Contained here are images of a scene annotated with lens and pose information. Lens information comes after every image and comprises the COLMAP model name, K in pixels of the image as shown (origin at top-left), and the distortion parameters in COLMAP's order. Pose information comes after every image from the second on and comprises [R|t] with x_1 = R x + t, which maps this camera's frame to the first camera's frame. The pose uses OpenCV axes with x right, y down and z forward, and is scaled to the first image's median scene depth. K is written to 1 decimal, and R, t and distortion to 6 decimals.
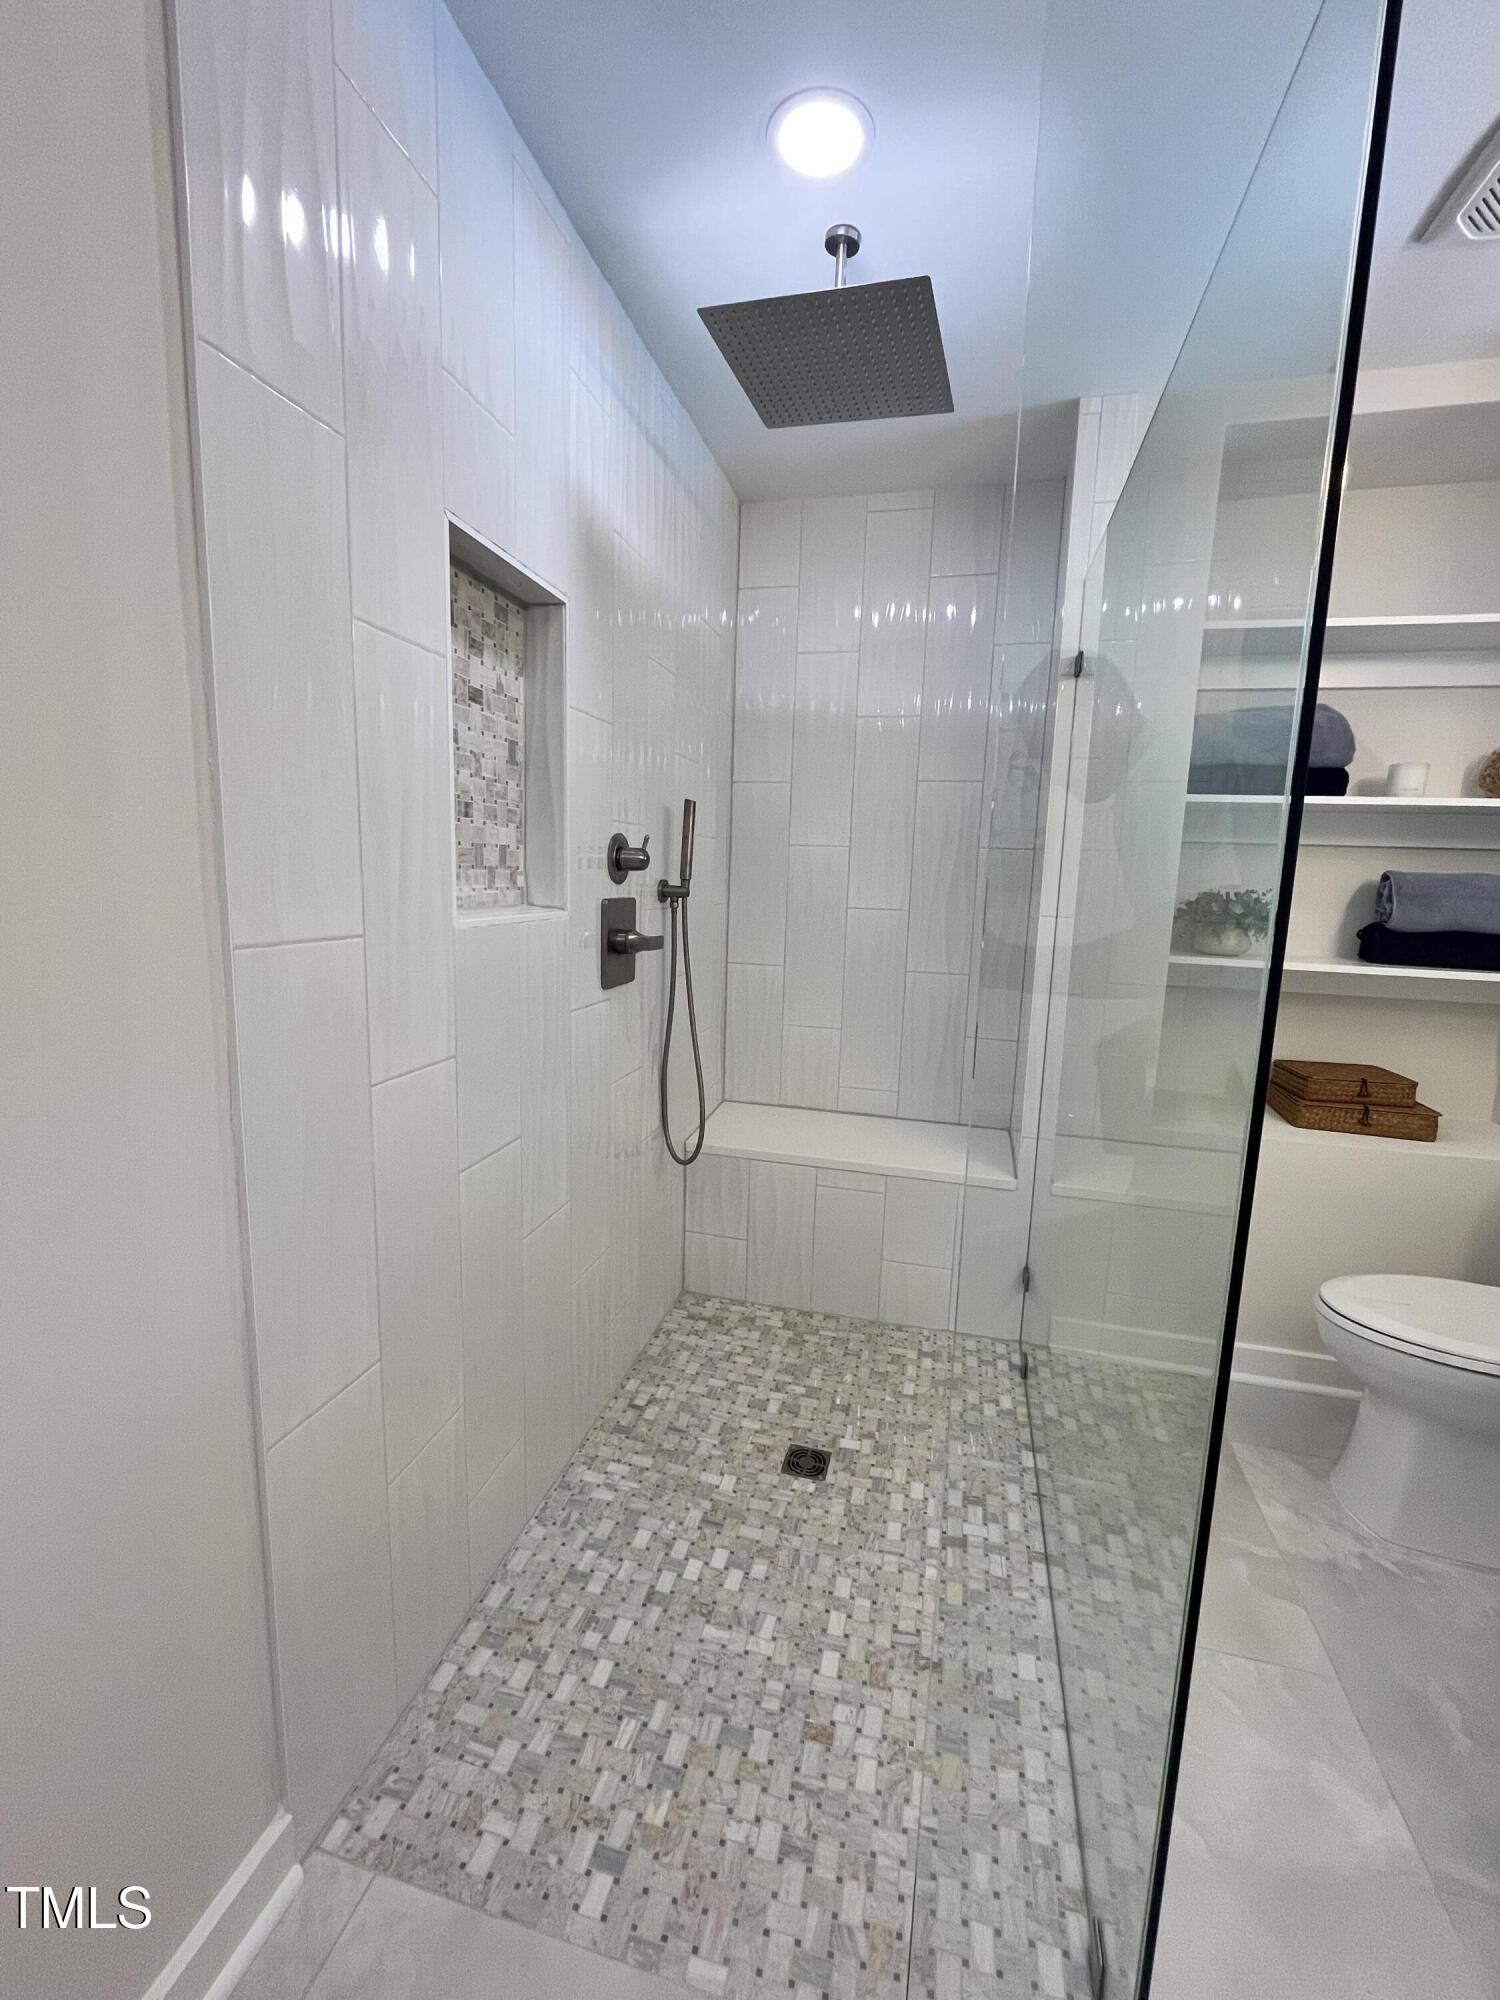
lens RADIAL K [[819.5, 0, 761.1], [0, 819.5, 1002.9], [0, 0, 1]] dist [-0.000703, -0.000048]
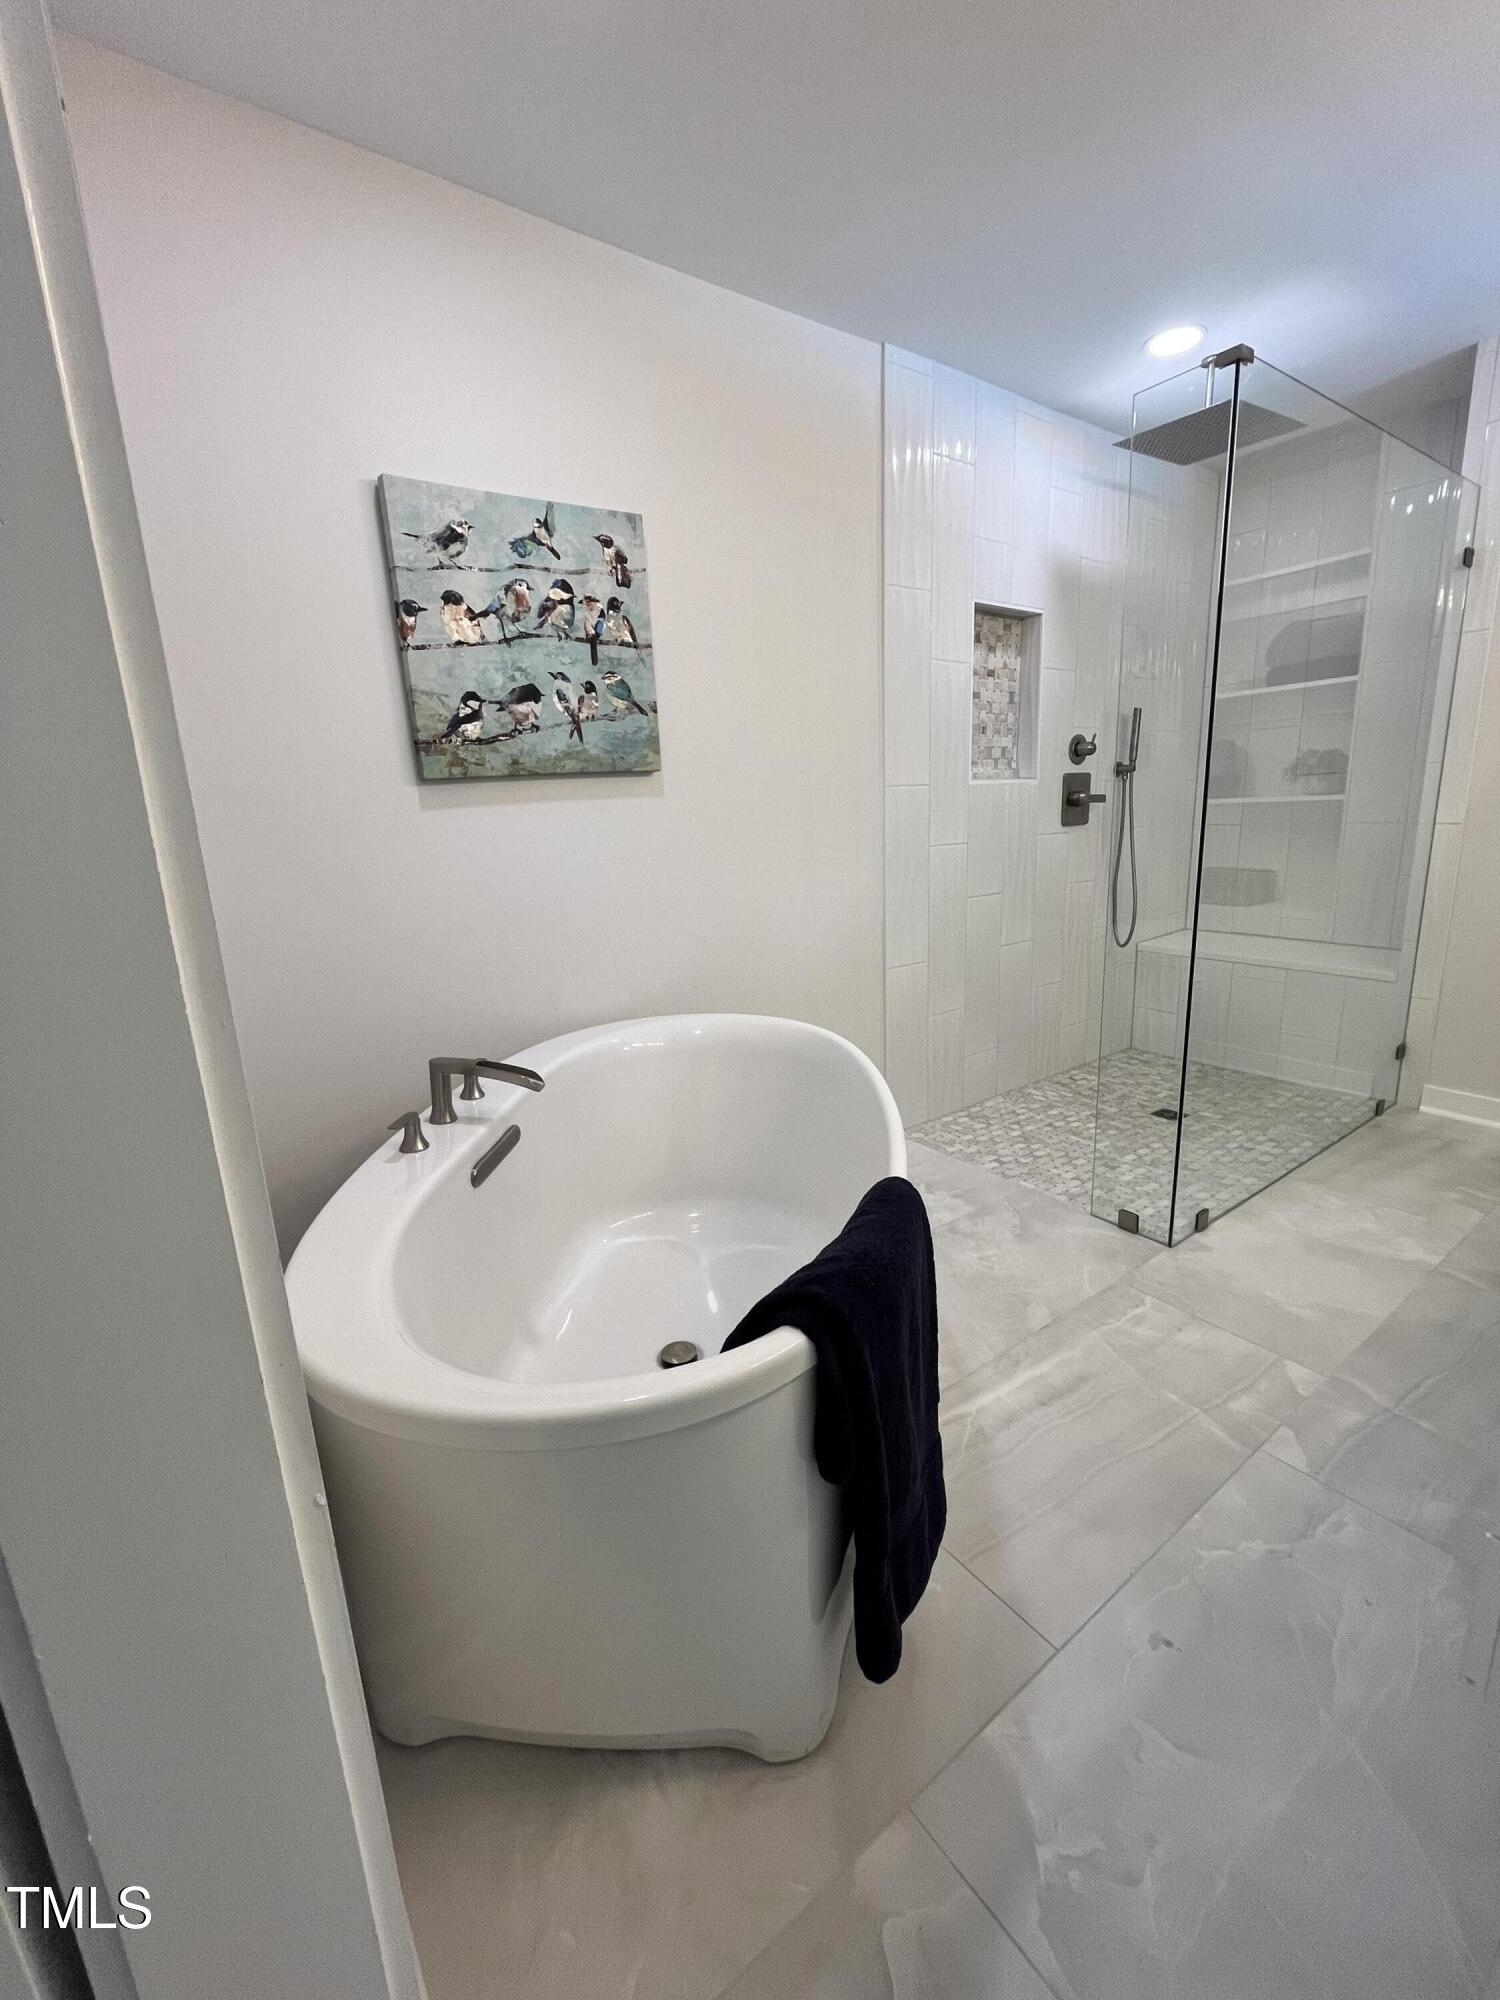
lens RADIAL K [[819.5, 0, 751.5], [0, 819.5, 1002.0], [0, 0, 1]] dist [-0.000703, -0.000048]
pose [[0.751266, 0.080206, -0.655108, 0.544747], [-0.035501, 0.996062, 0.081237, 0.267916], [0.659045, -0.037774, 0.751155, -0.863853]]
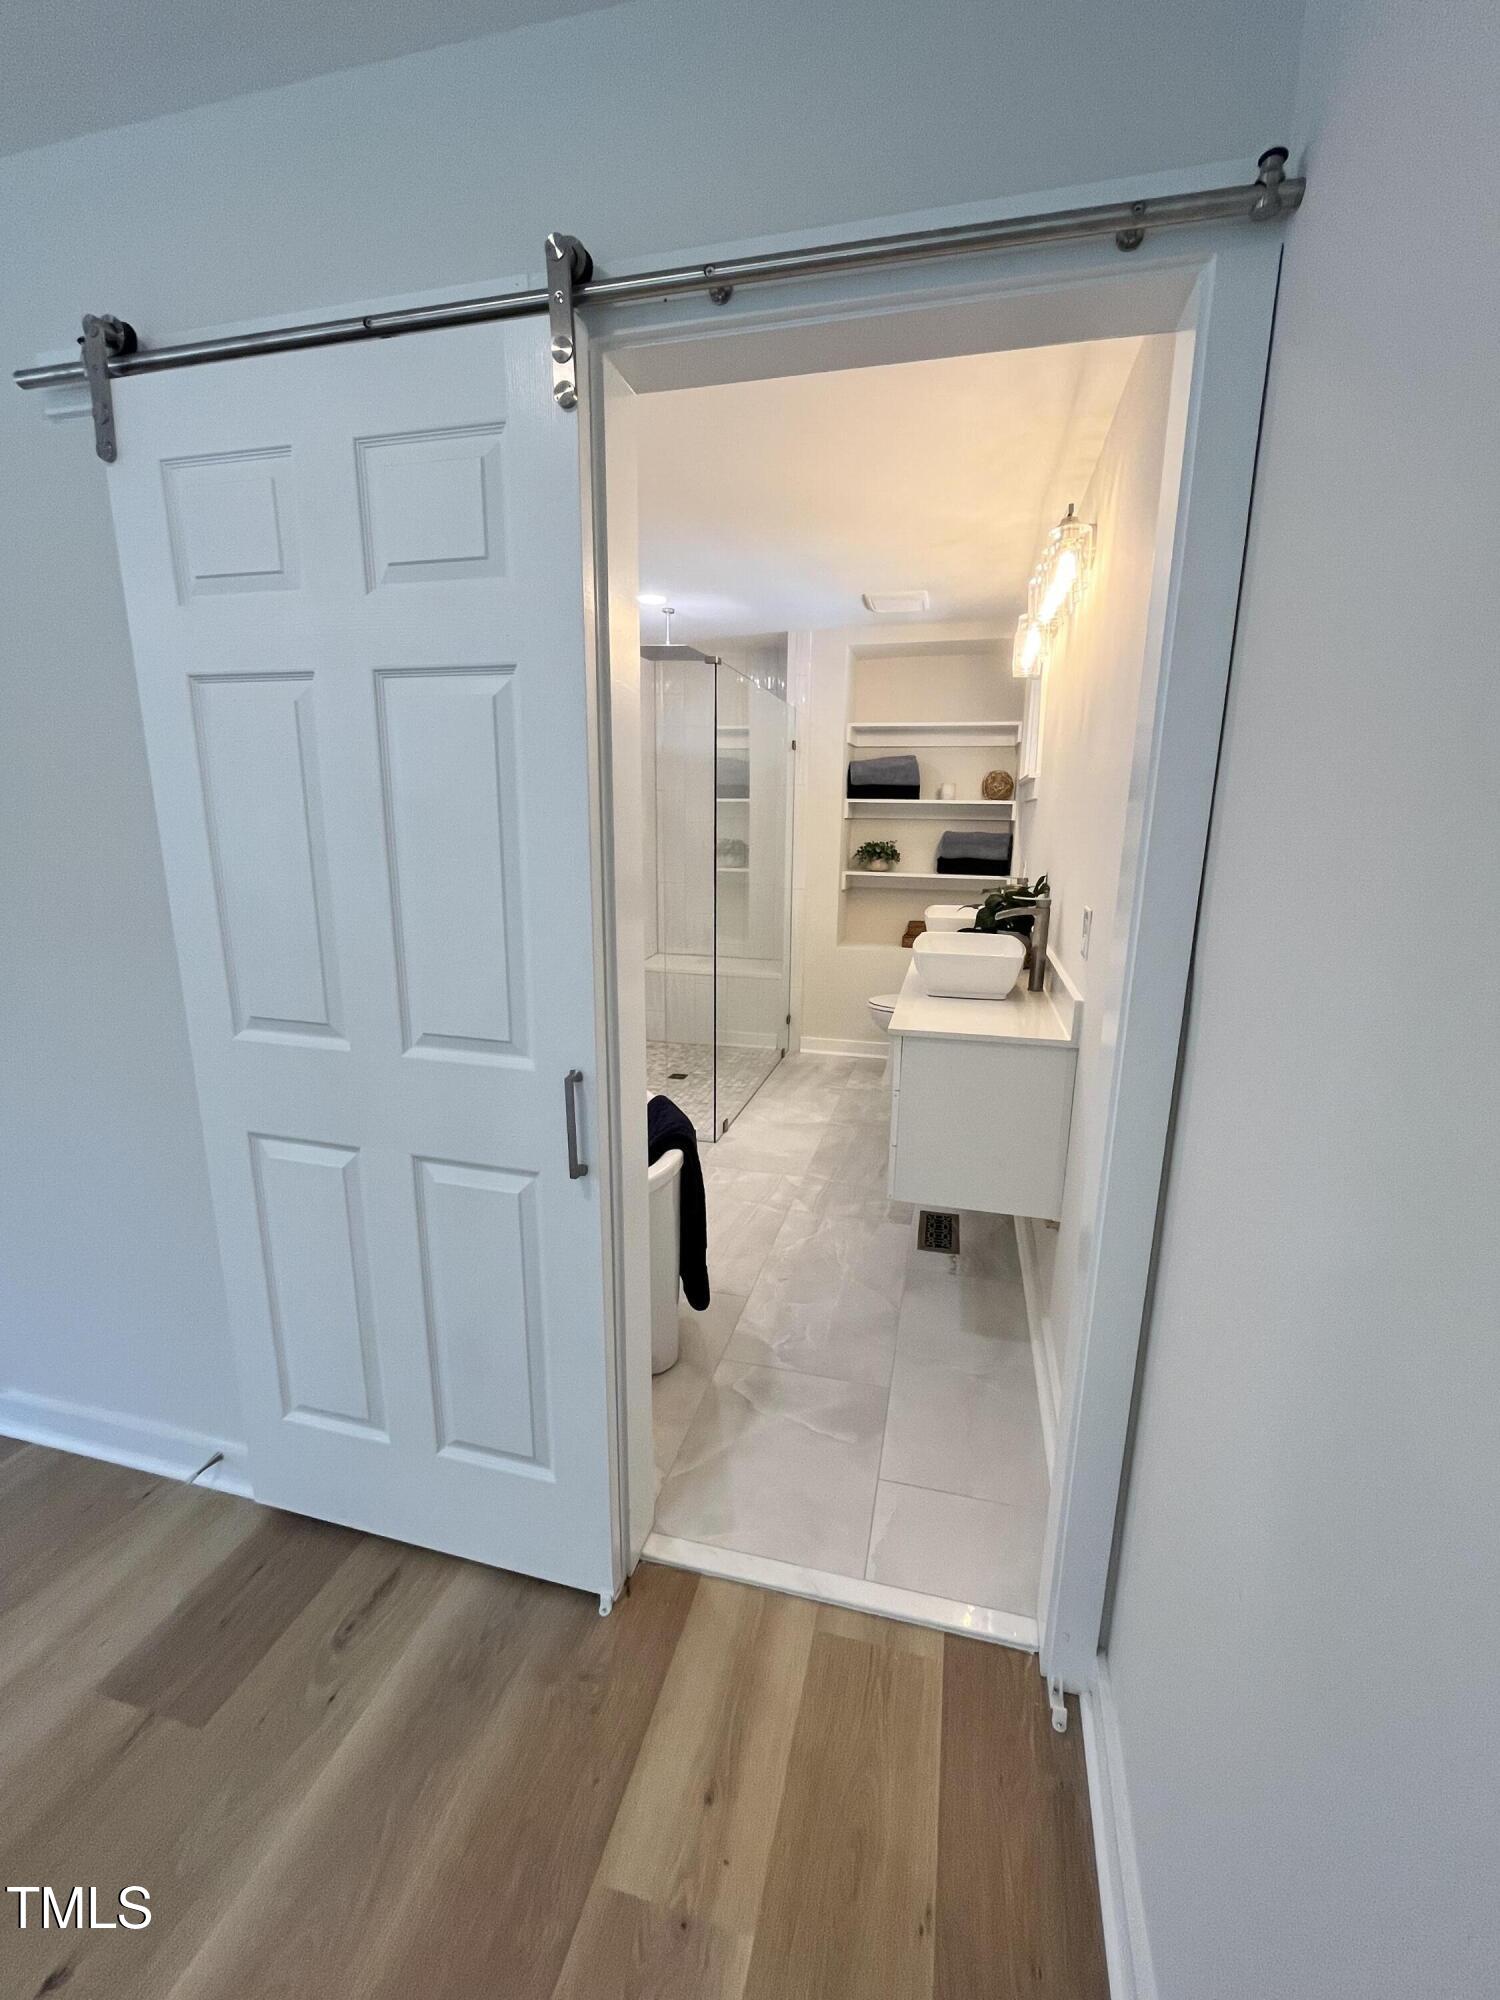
lens RADIAL K [[819.5, 0, 758.4], [0, 819.5, 994.1], [0, 0, 1]] dist [-0.000703, -0.000048]
pose [[0.999920, -0.007436, -0.010227, 0.371712], [0.007893, 0.998937, 0.045413, 0.232003], [0.009878, -0.045490, 0.998916, -1.666805]]
